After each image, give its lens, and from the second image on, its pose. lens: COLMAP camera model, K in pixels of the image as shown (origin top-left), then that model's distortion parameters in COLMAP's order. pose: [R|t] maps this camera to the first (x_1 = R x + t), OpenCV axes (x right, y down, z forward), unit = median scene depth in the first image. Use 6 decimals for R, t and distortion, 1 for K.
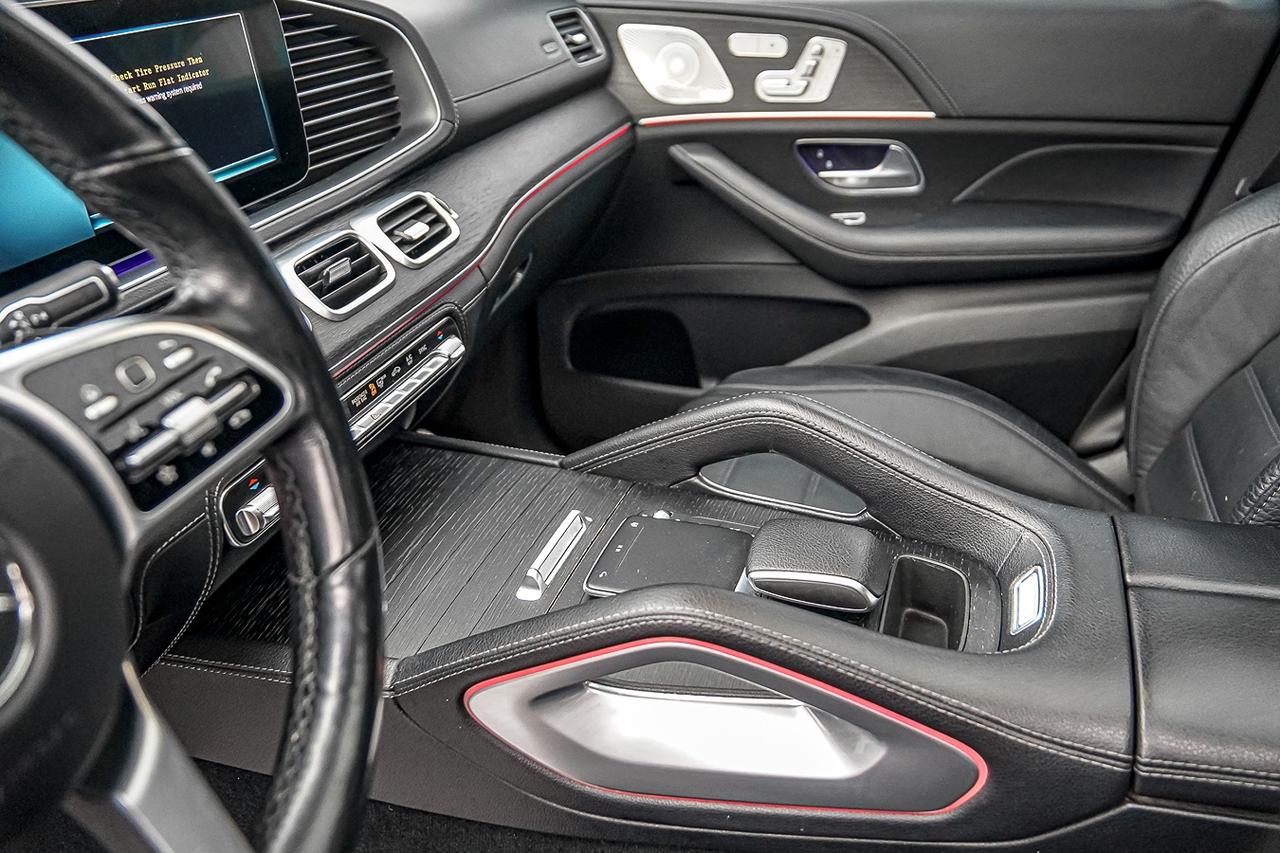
lens RADIAL K [[991.8, 0, 635.2], [0, 991.8, 424.5], [0, 0, 1]] dist [-0.107658, 0.056608]
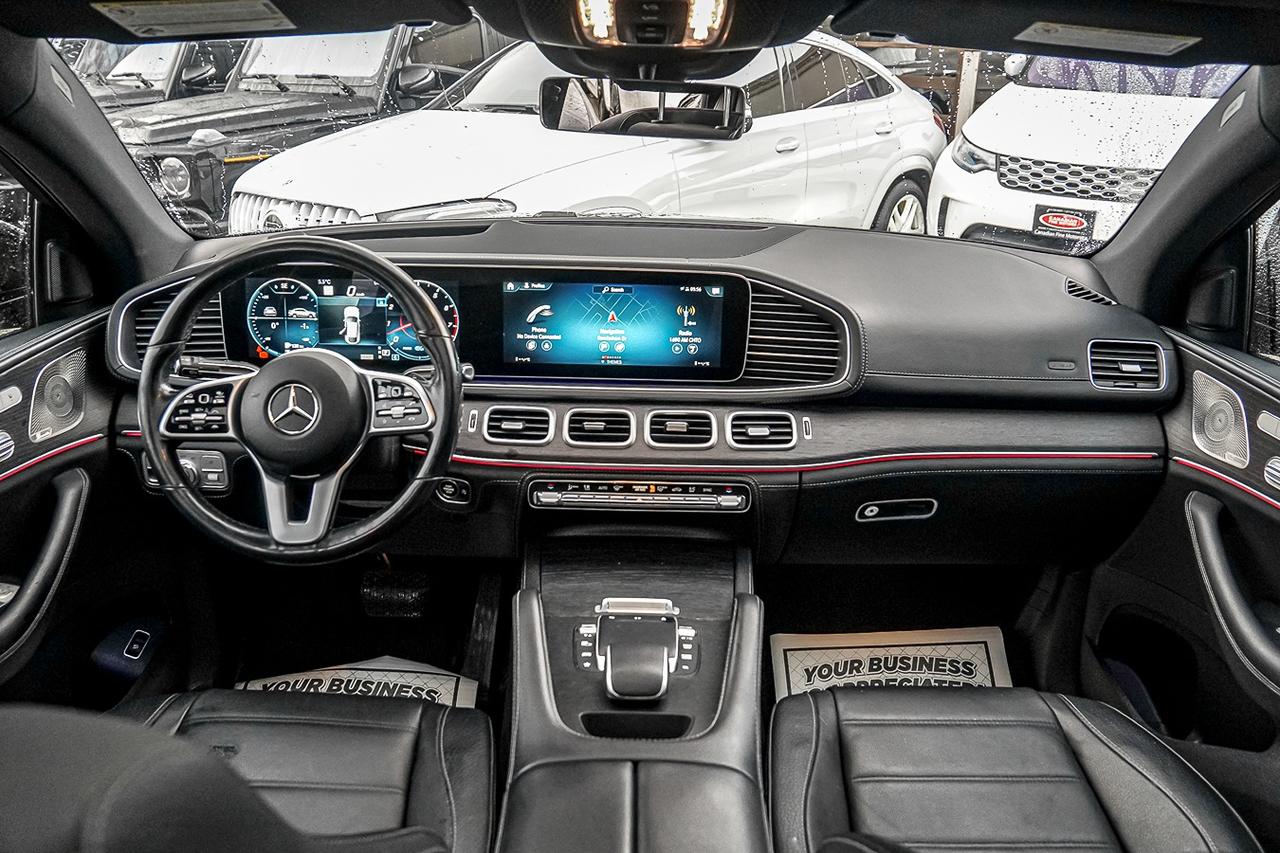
lens RADIAL K [[991.8, 0, 633.7], [0, 991.8, 421.8], [0, 0, 1]] dist [-0.107658, 0.056608]
pose [[0.310580, 0.334984, -0.889565, 1.320320], [-0.471618, 0.866838, 0.161767, -0.423379], [0.825298, 0.369293, 0.427207, 0.120145]]
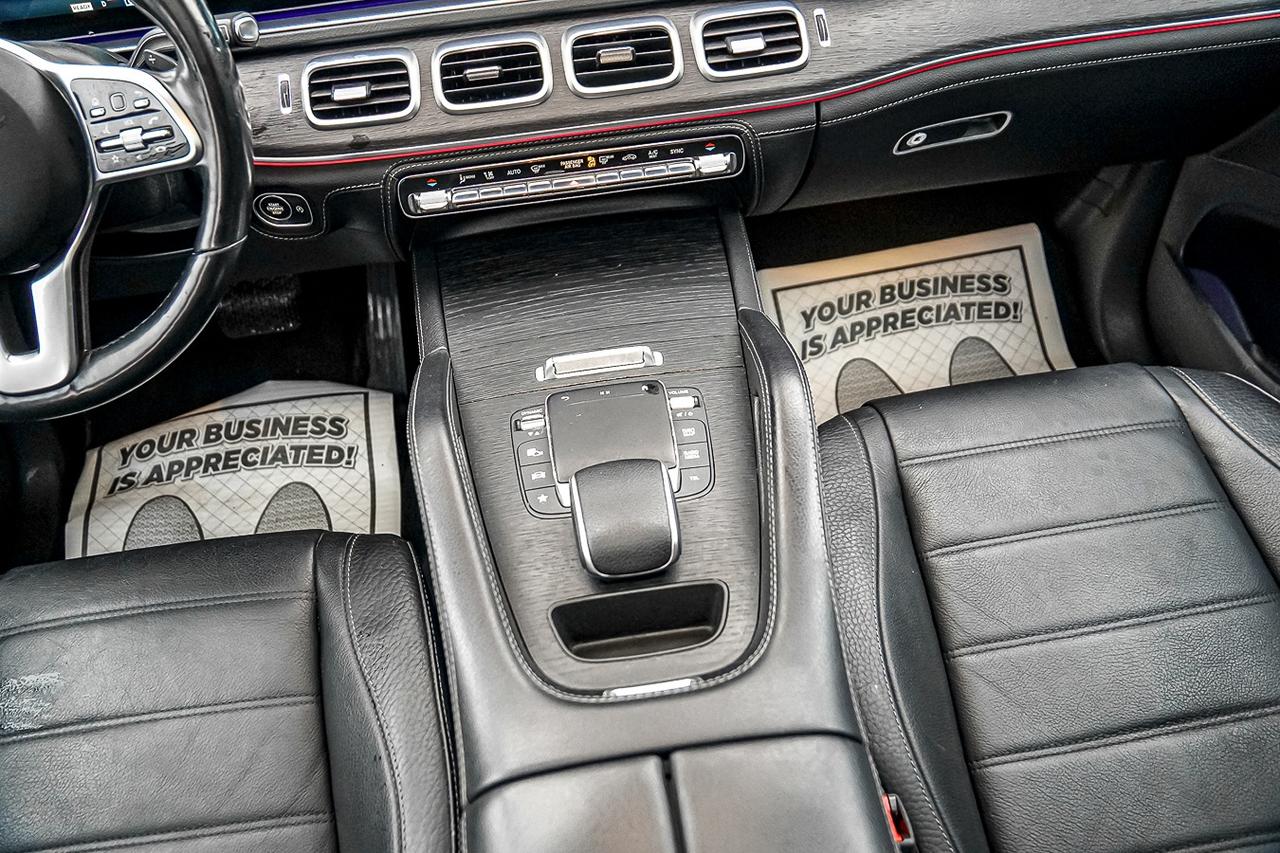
lens RADIAL K [[991.8, 0, 629.0], [0, 991.8, 400.2], [0, 0, 1]] dist [-0.107658, 0.056608]
pose [[0.440030, 0.635877, -0.634061, 0.672878], [-0.376534, 0.771677, 0.512579, -0.429996], [0.815227, 0.013195, 0.578991, 0.346772]]
